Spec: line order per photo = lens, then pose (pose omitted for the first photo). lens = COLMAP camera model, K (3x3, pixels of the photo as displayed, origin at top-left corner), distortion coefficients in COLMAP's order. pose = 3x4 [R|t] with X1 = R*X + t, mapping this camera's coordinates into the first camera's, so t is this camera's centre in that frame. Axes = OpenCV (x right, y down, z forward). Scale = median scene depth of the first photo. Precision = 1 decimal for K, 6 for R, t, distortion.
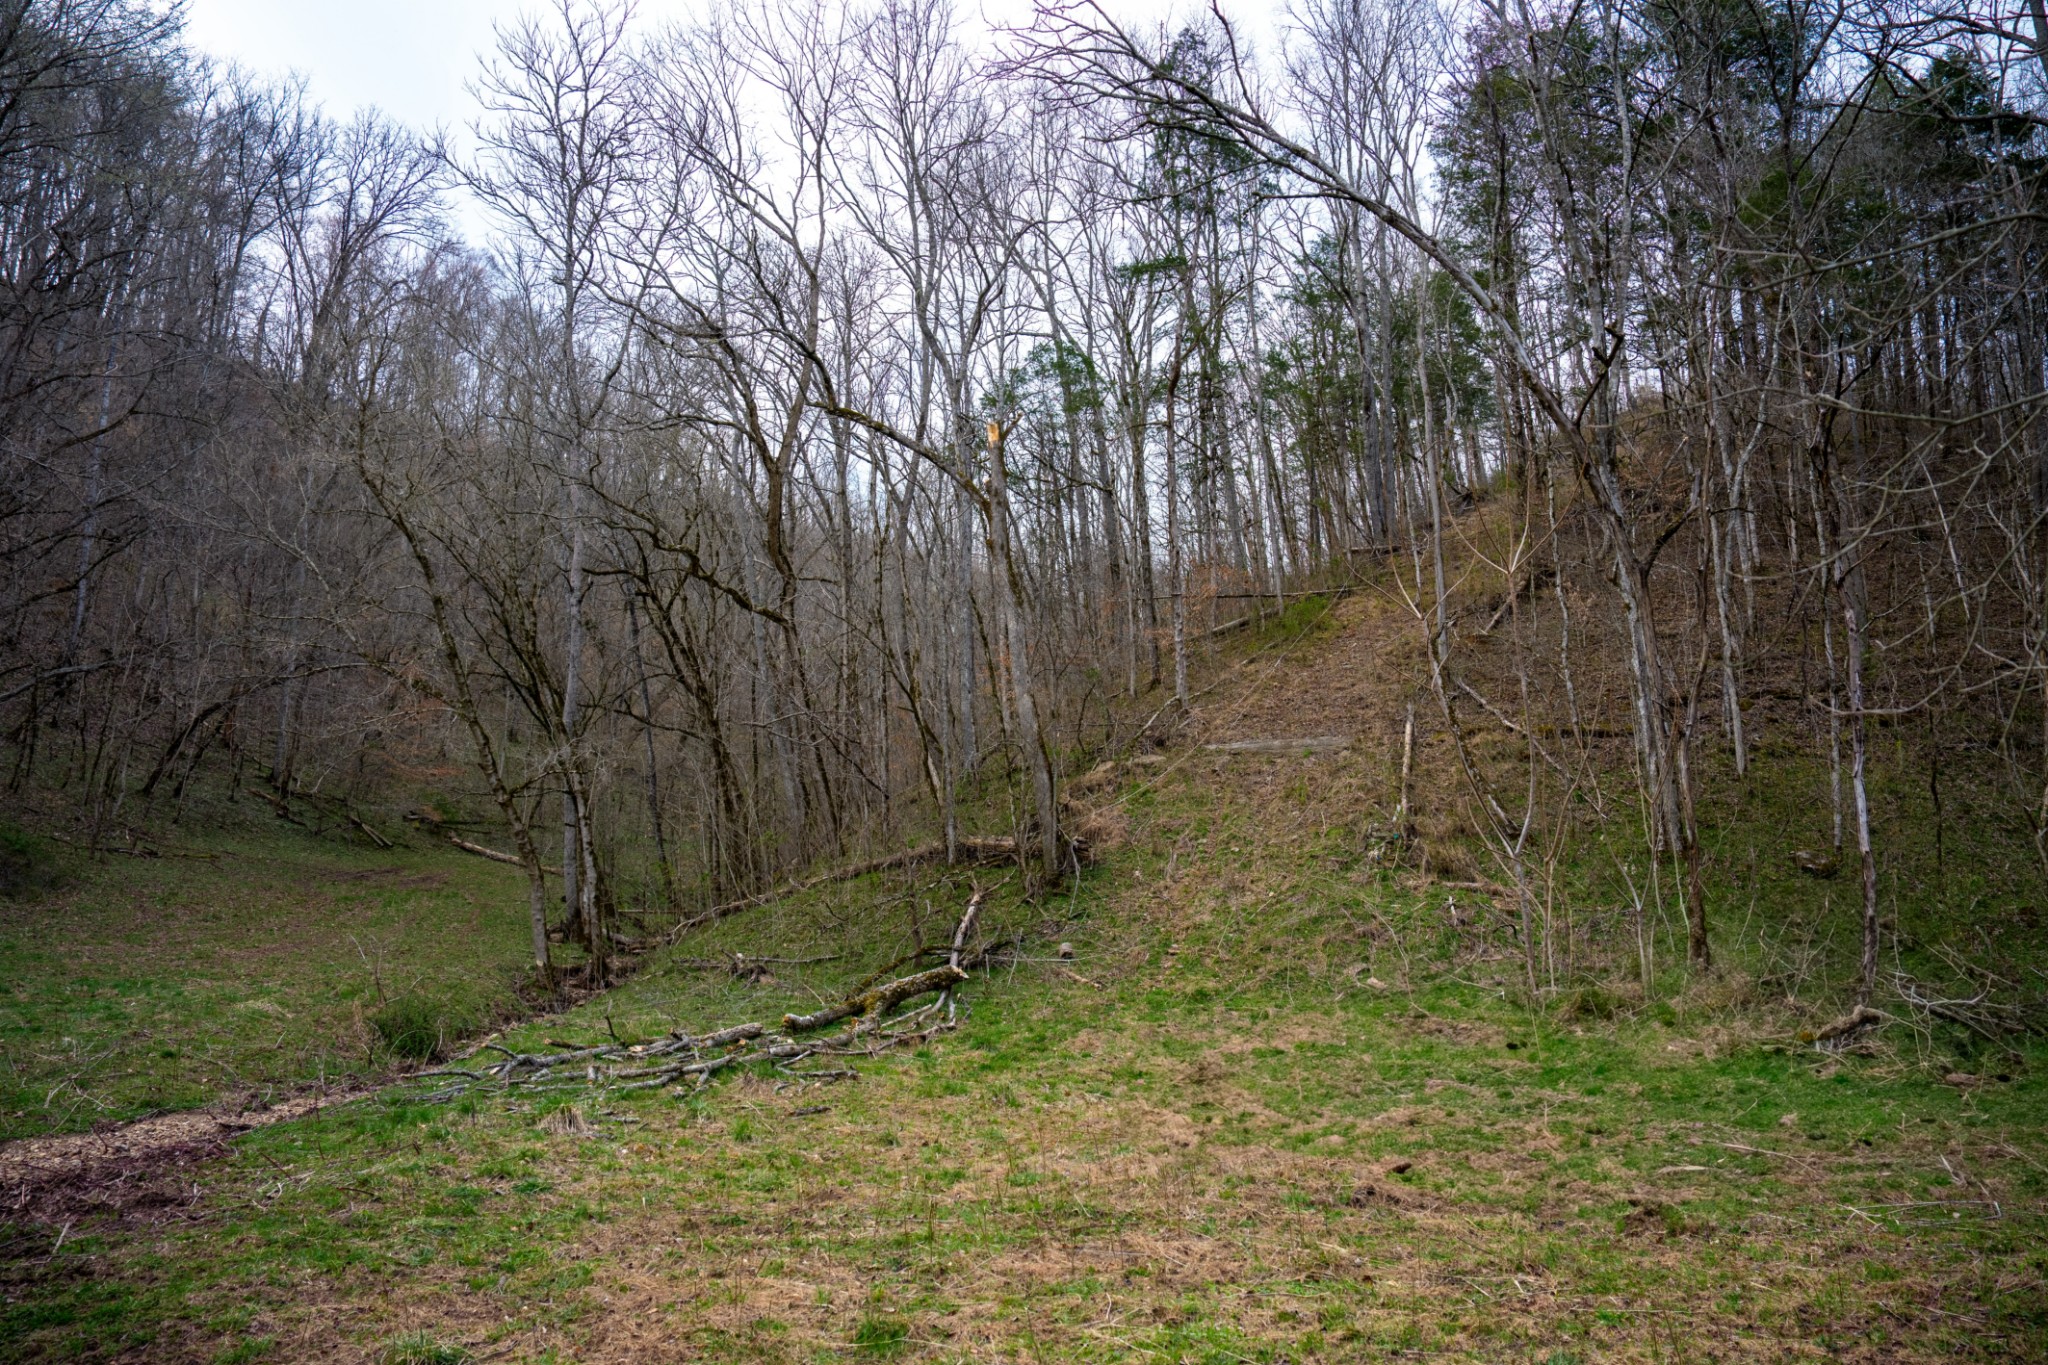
lens RADIAL K [[1448.7, 0, 1027.2], [0, 1448.7, 682.2], [0, 0, 1]] dist [-0.057655, 0.041109]
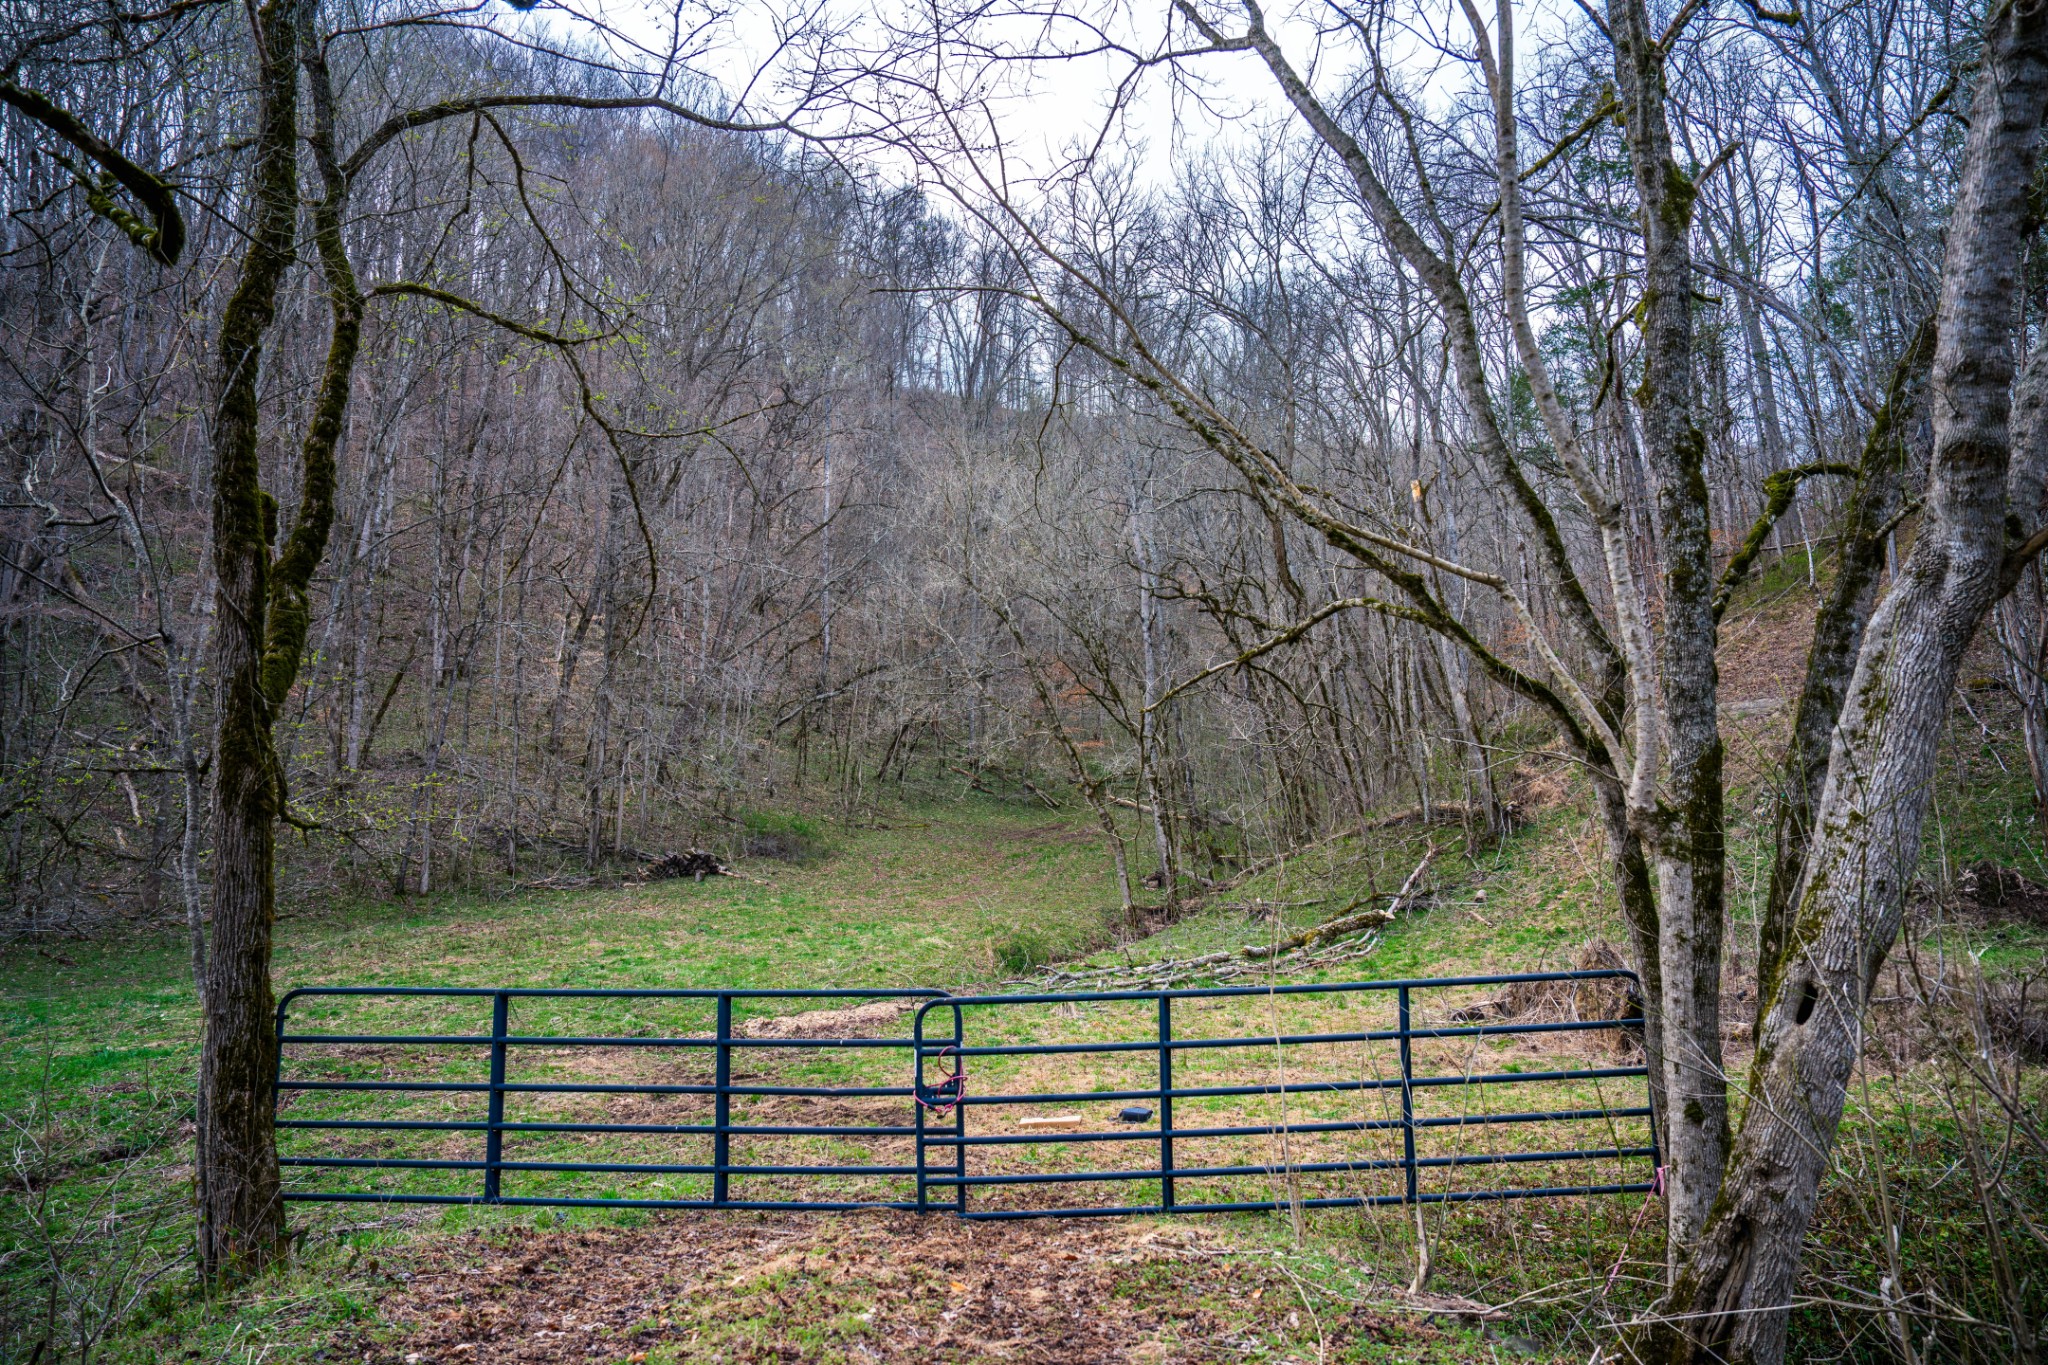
lens RADIAL K [[1448.7, 0, 1040.1], [0, 1448.7, 683.3], [0, 0, 1]] dist [-0.057655, 0.041109]
pose [[0.896354, -0.072092, -0.437439, 0.222775], [0.096054, 0.994833, 0.032869, -0.076146], [0.432809, -0.071480, 0.898647, -0.287509]]
